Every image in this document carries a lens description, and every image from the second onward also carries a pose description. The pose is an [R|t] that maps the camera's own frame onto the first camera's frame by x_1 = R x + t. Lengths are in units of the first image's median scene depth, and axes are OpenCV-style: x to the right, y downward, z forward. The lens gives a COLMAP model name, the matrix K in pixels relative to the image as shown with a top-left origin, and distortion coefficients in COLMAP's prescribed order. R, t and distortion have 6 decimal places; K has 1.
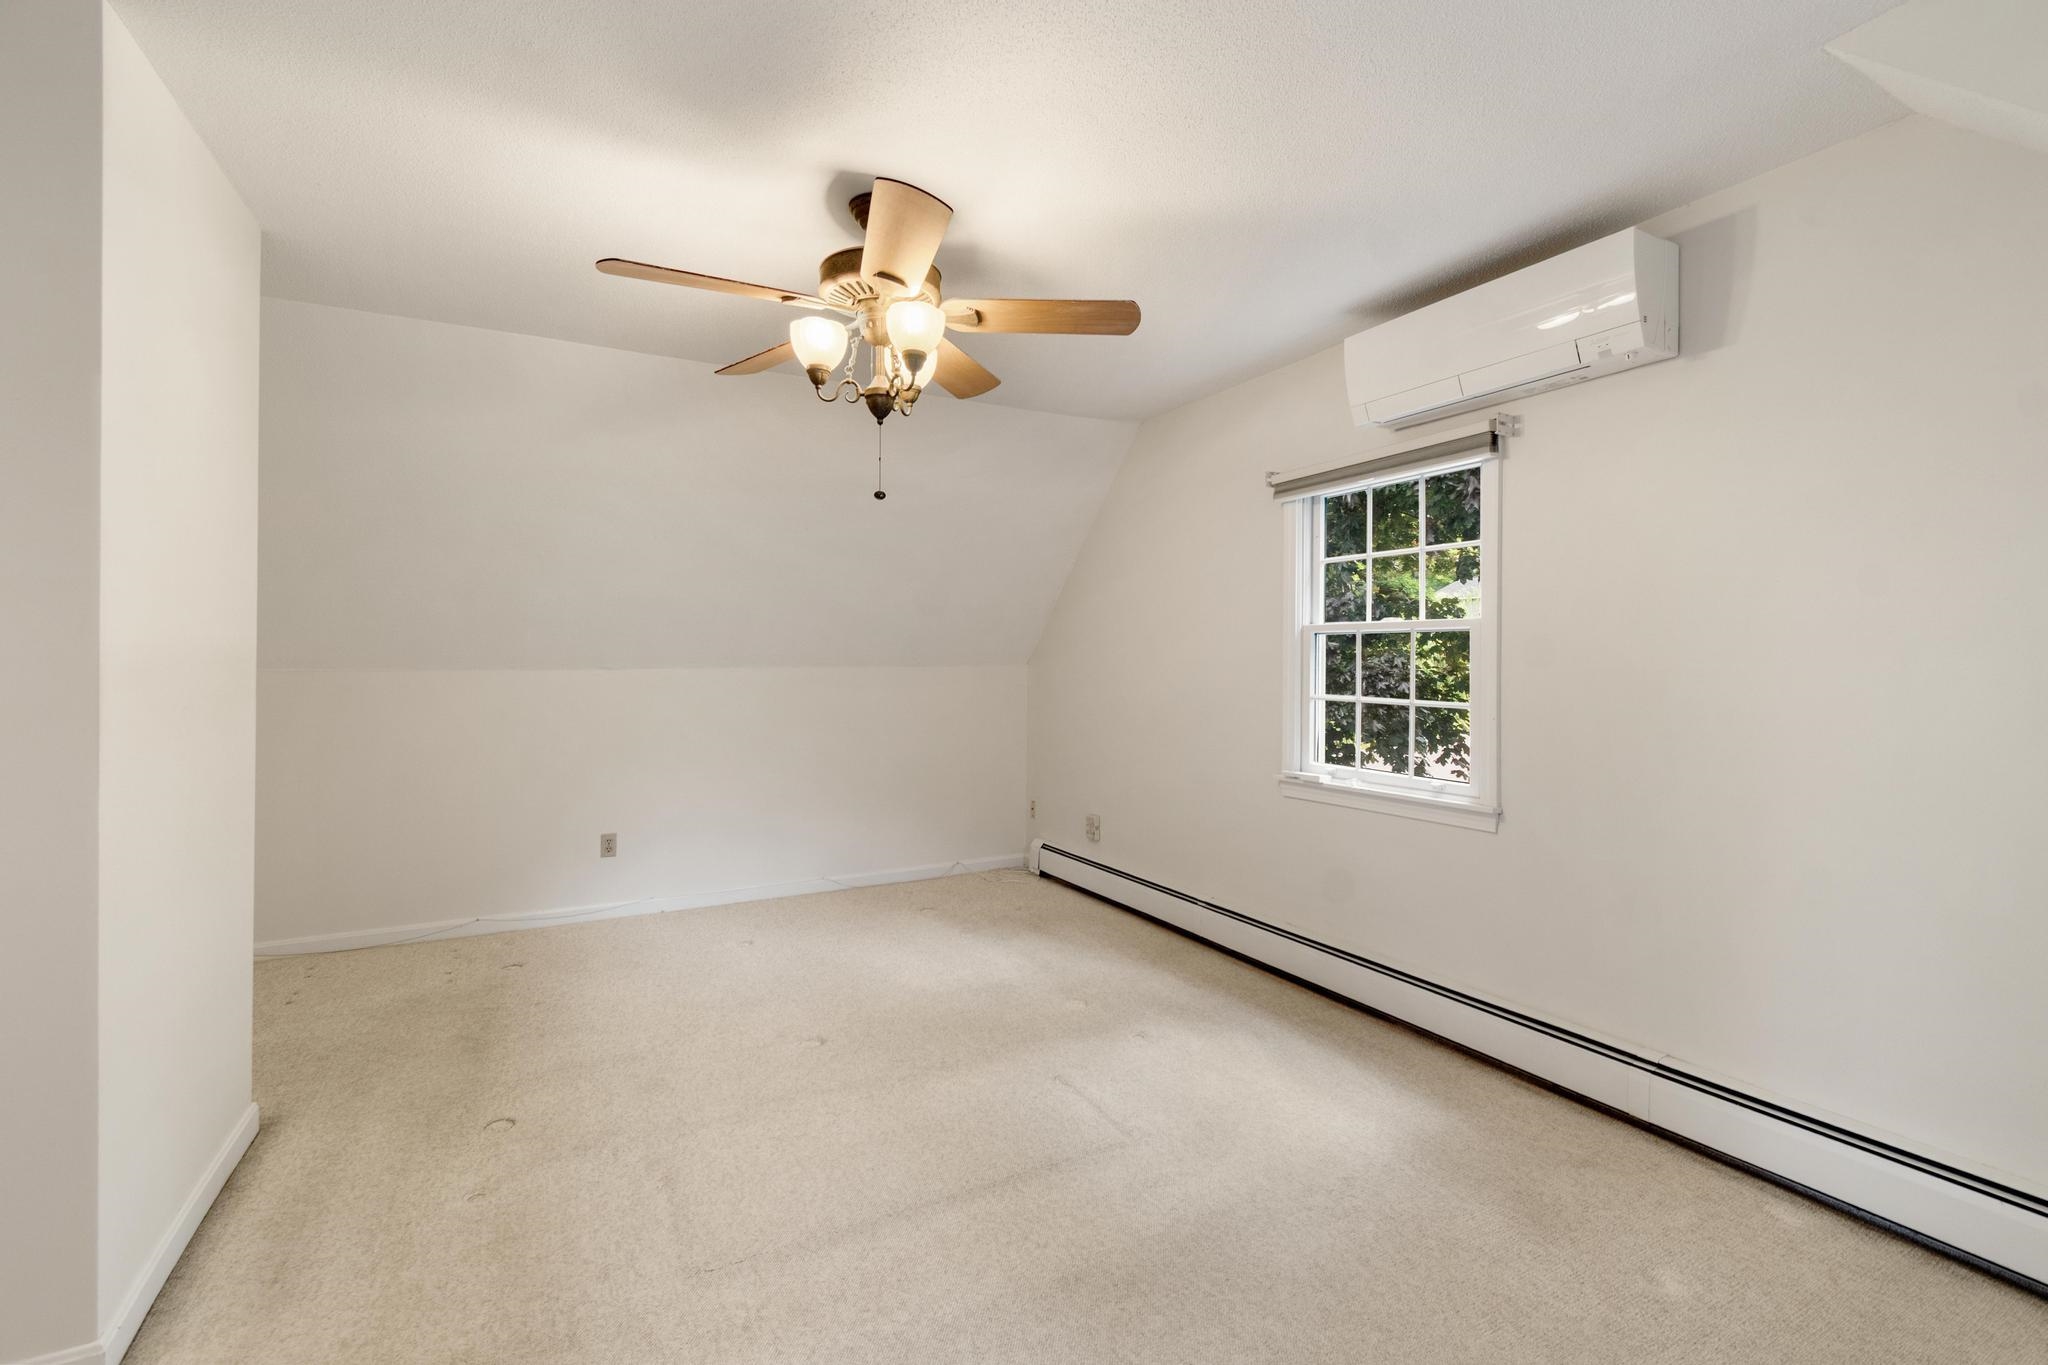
lens RADIAL K [[913.4, 0, 1030.0], [0, 913.4, 661.4], [0, 0, 1]] dist [0.000319, 0.000026]
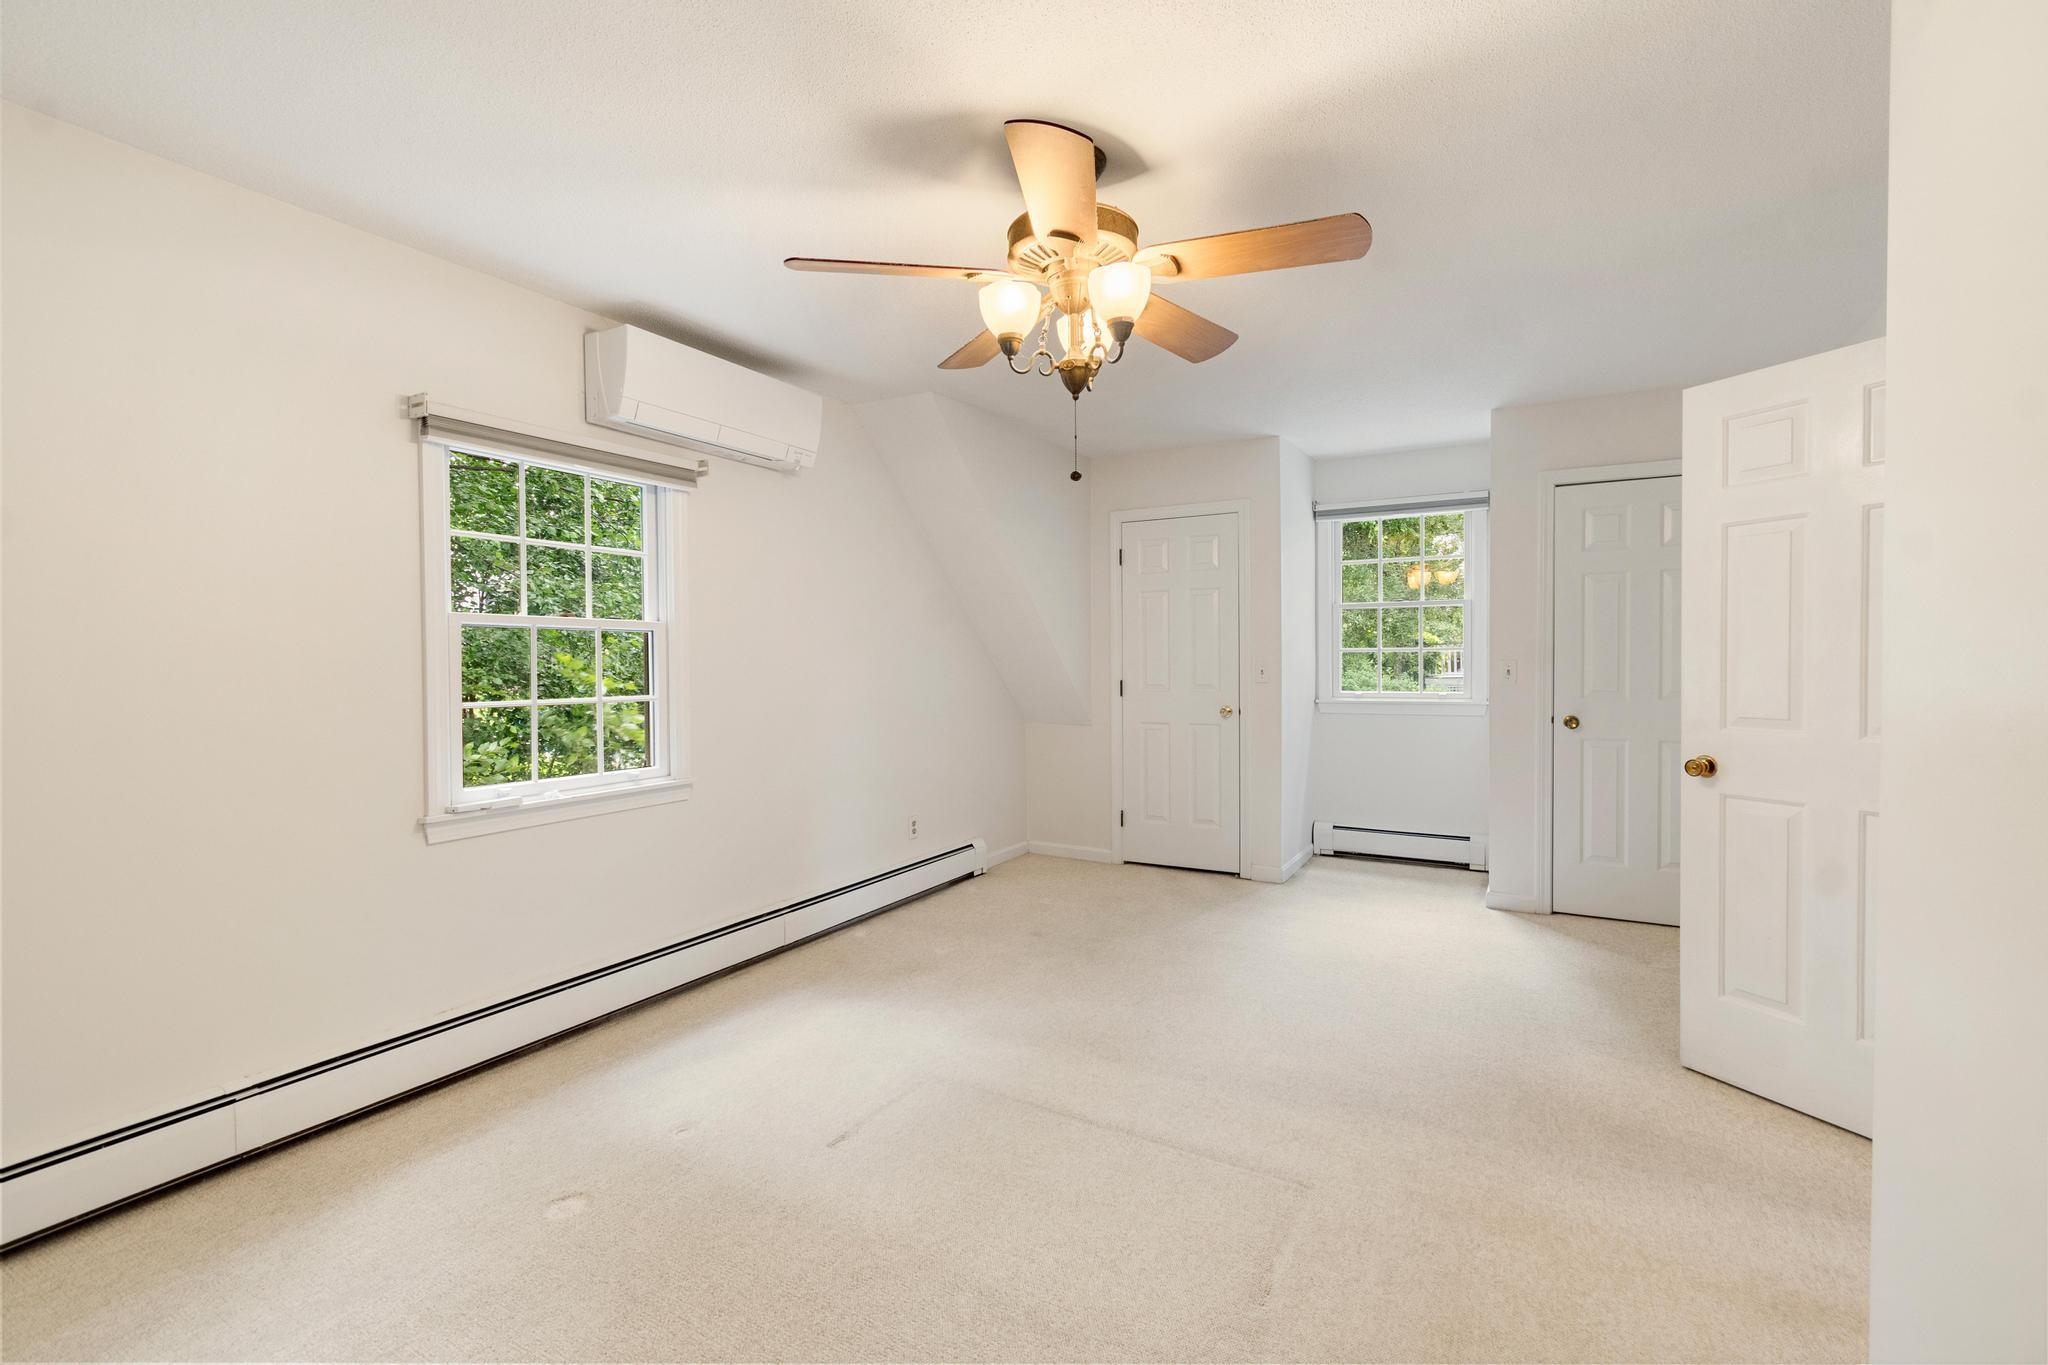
lens RADIAL K [[913.4, 0, 1030.0], [0, 913.4, 661.4], [0, 0, 1]] dist [0.000319, 0.000026]
pose [[-0.538339, -0.001384, 0.842728, -0.723235], [0.002359, 0.999992, 0.003149, 0.000648], [-0.842725, 0.003683, -0.538331, 1.197347]]
